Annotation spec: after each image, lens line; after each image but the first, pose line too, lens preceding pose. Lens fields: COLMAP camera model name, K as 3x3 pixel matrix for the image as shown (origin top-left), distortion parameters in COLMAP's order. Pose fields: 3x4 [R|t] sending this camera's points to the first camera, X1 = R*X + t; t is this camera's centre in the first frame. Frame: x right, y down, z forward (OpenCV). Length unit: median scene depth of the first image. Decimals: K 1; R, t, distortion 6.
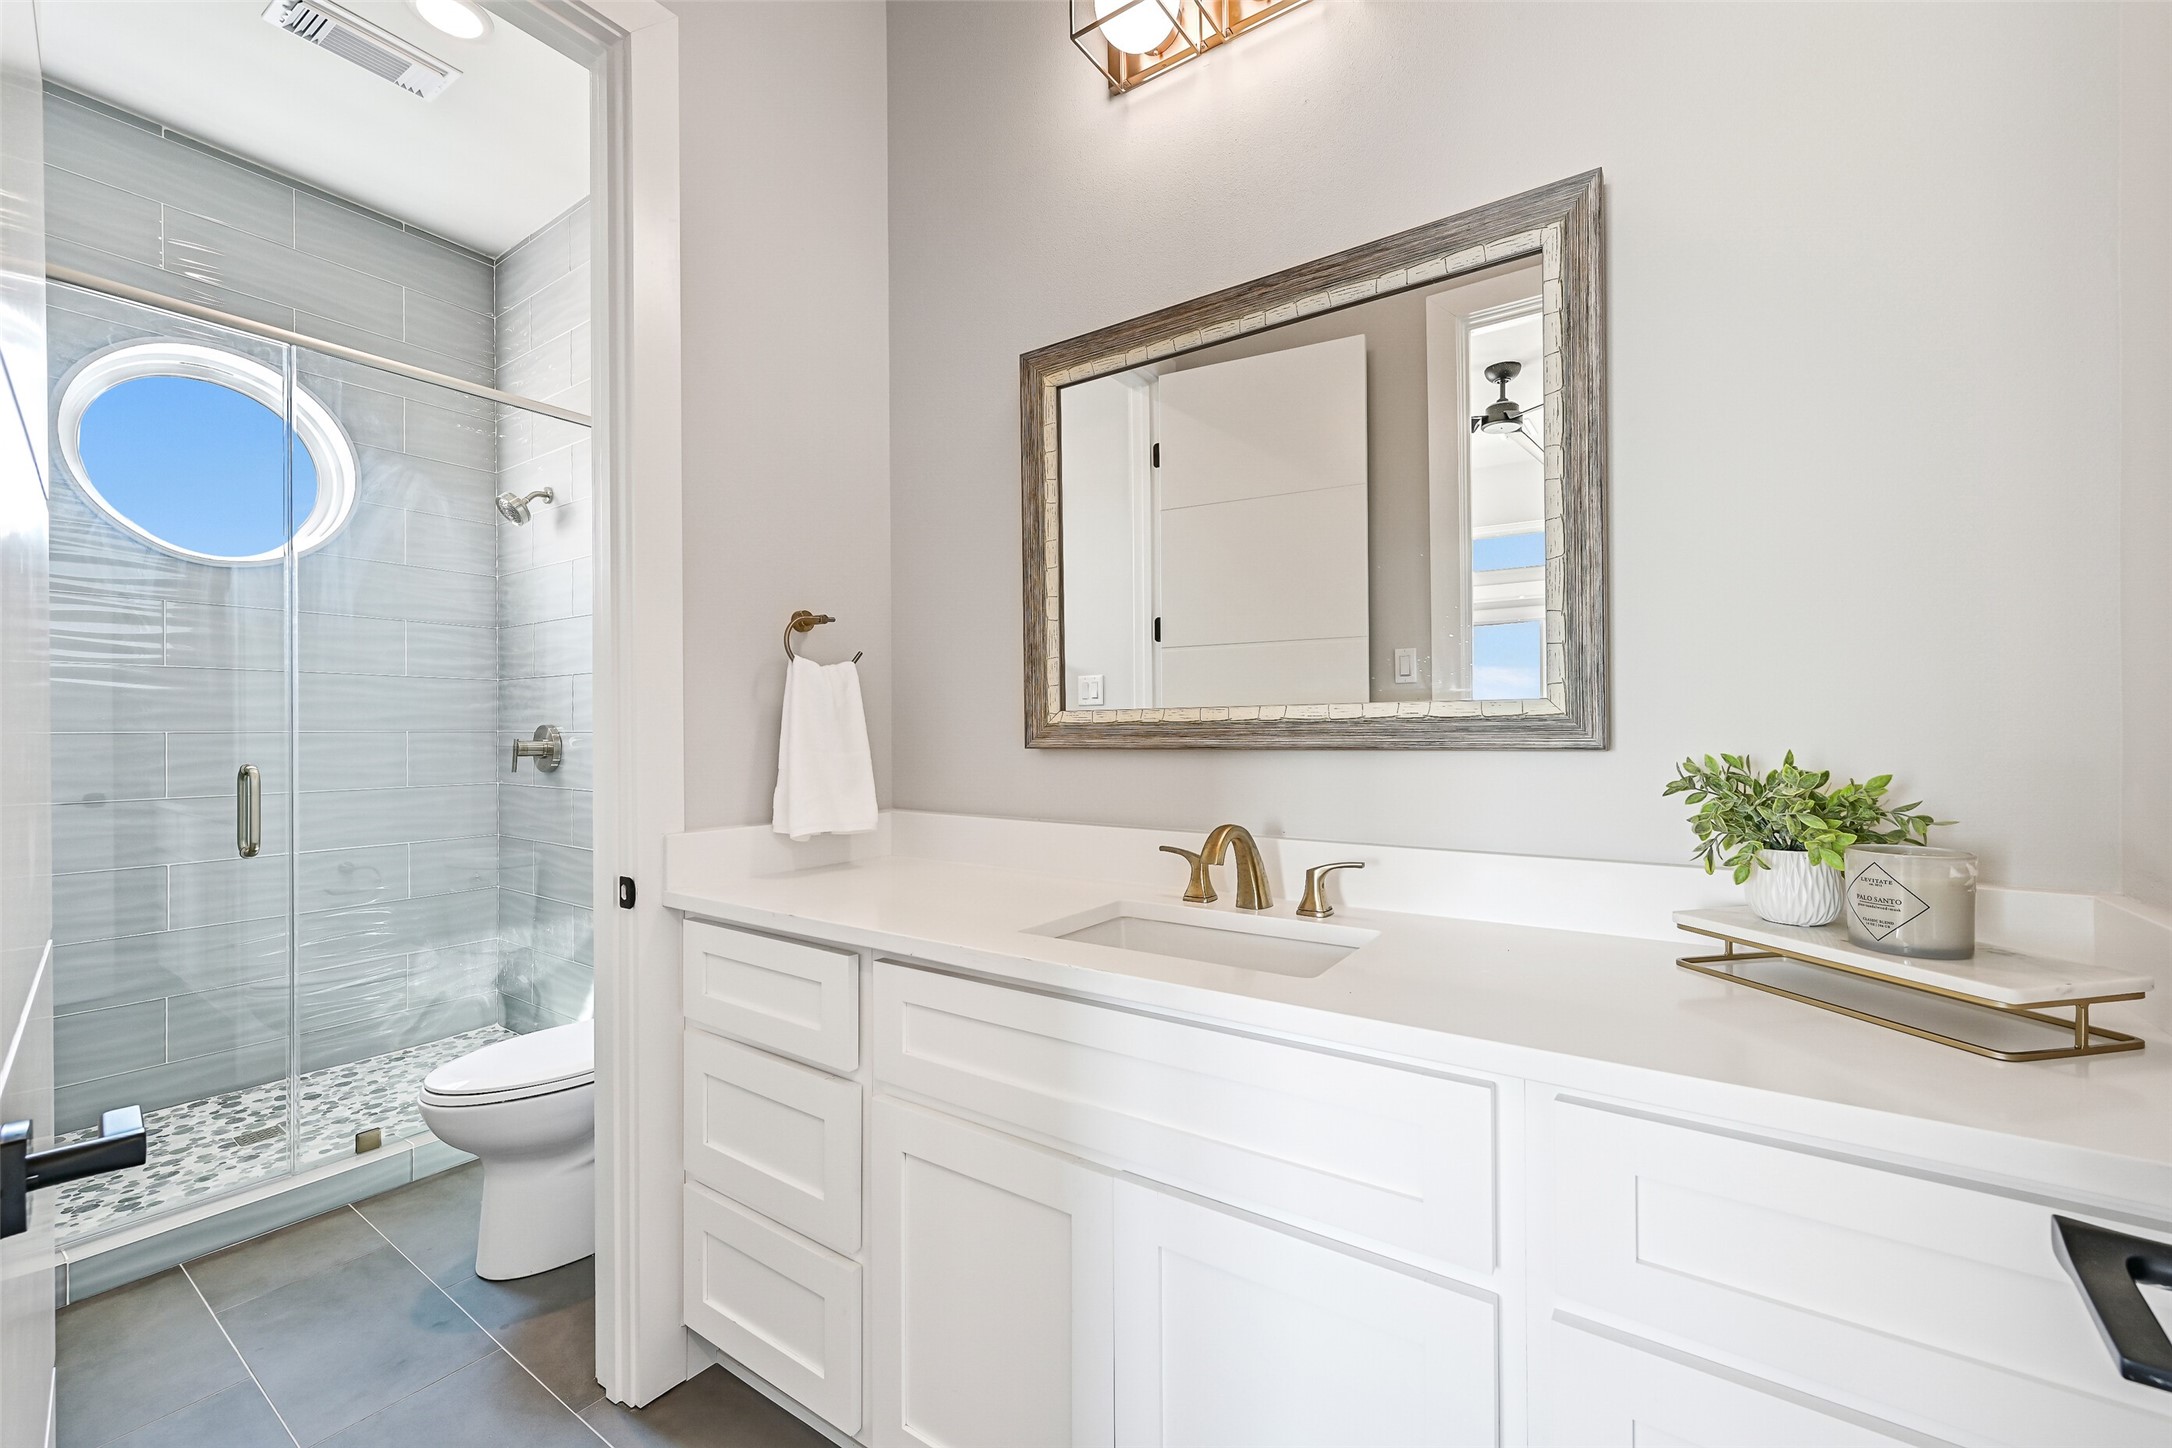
lens RADIAL K [[855.0, 0, 1093.6], [0, 855.0, 731.6], [0, 0, 1]] dist [-0.001683, 0.000464]
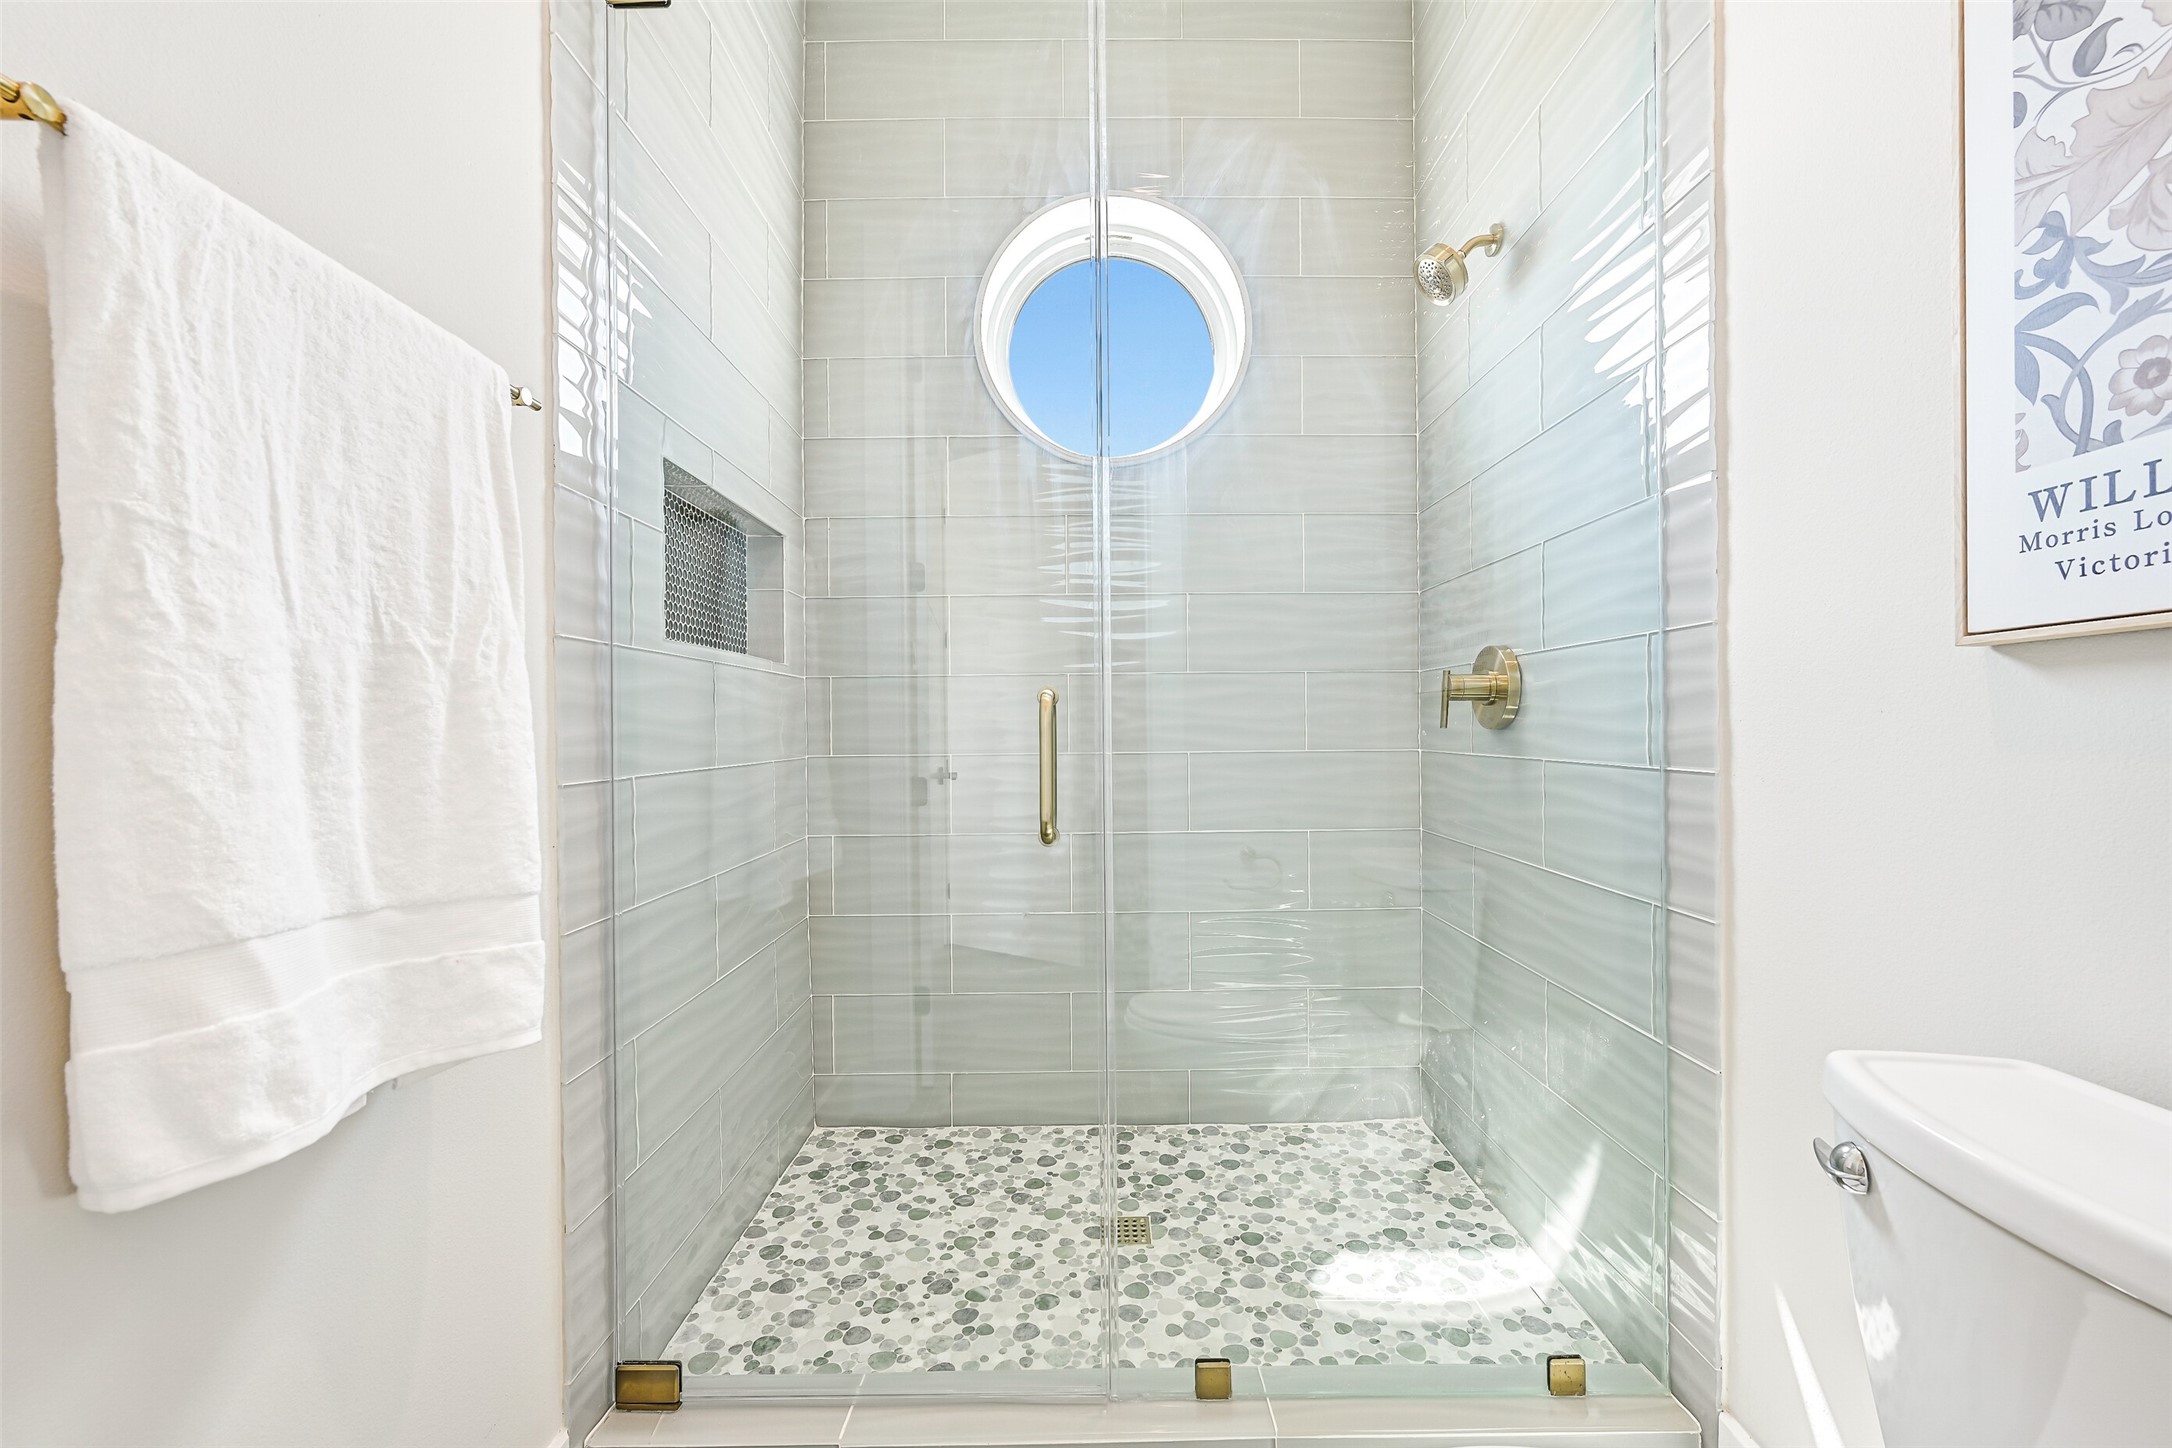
lens RADIAL K [[855.0, 0, 1092.4], [0, 855.0, 730.1], [0, 0, 1]] dist [-0.001683, 0.000464]
pose [[0.558392, 0.000535, -0.829577, -0.340026], [0.007407, 0.999957, 0.005631, 0.045687], [0.829544, -0.009289, 0.558364, 0.491722]]
